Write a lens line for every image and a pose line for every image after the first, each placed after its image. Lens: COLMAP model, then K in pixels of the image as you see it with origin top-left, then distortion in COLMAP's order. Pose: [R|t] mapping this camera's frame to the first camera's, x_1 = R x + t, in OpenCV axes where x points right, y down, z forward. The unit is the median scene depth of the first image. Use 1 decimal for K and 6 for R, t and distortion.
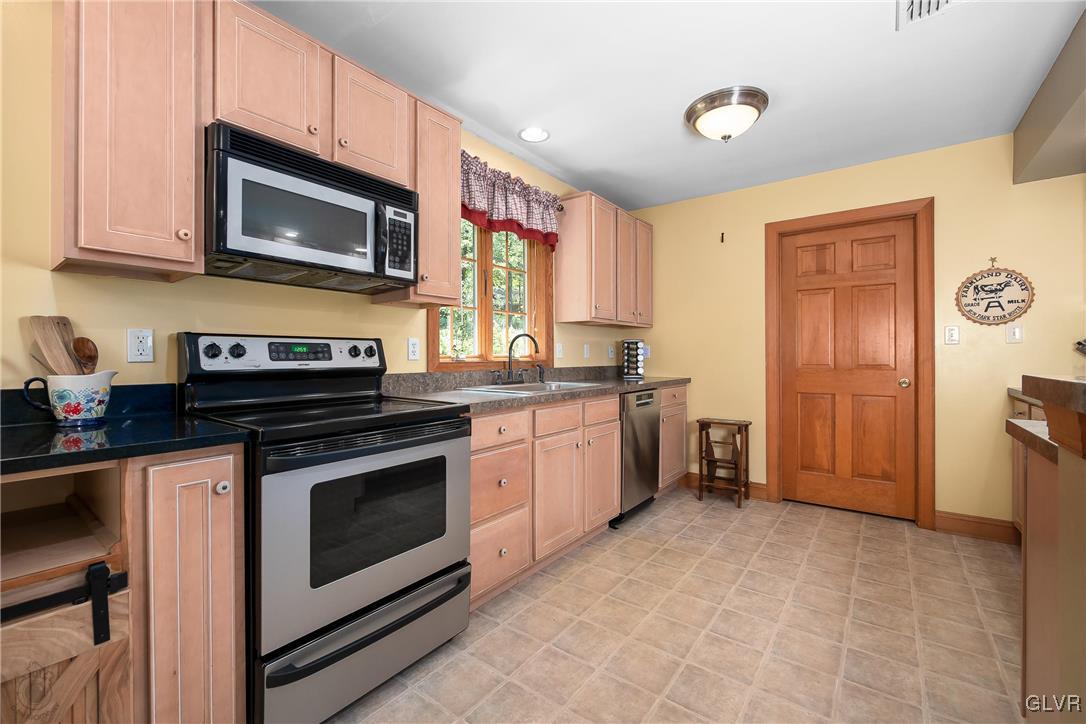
lens RADIAL K [[468.0, 0, 546.8], [0, 468.0, 364.0], [0, 0, 1]] dist [-0.008406, 0.000301]
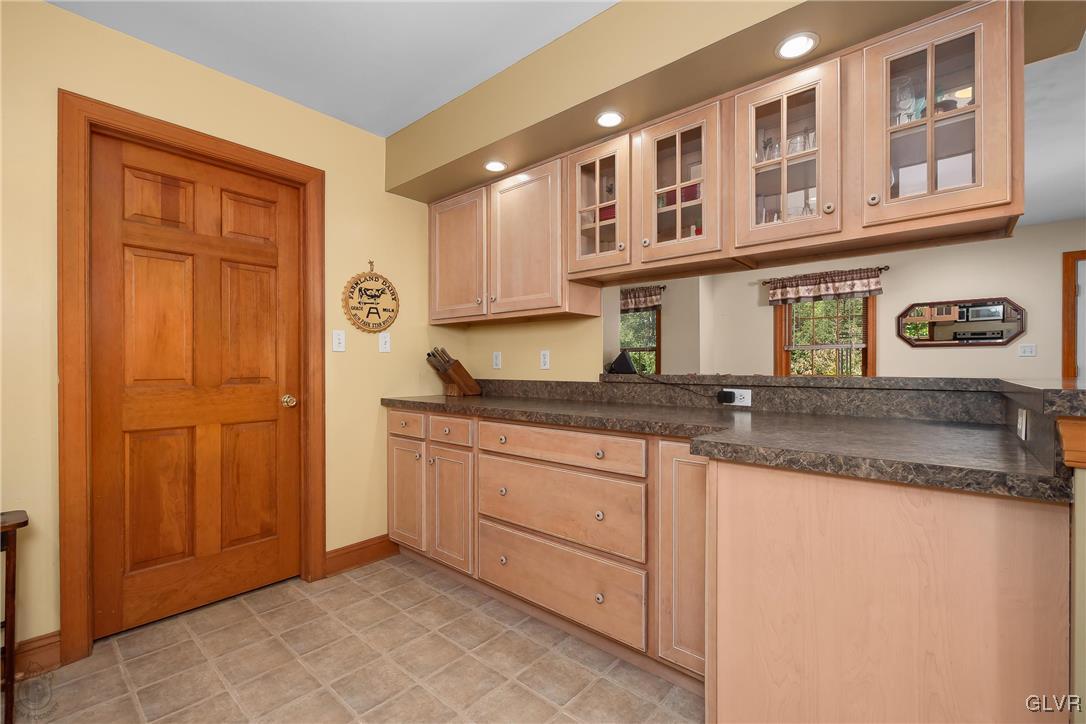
lens RADIAL K [[468.0, 0, 542.1], [0, 468.0, 364.2], [0, 0, 1]] dist [-0.008406, 0.000301]
pose [[0.089040, 0.002976, 0.996024, 0.046065], [0.012393, 0.999915, -0.004096, -0.011249], [-0.995951, 0.012708, 0.088995, 0.545644]]
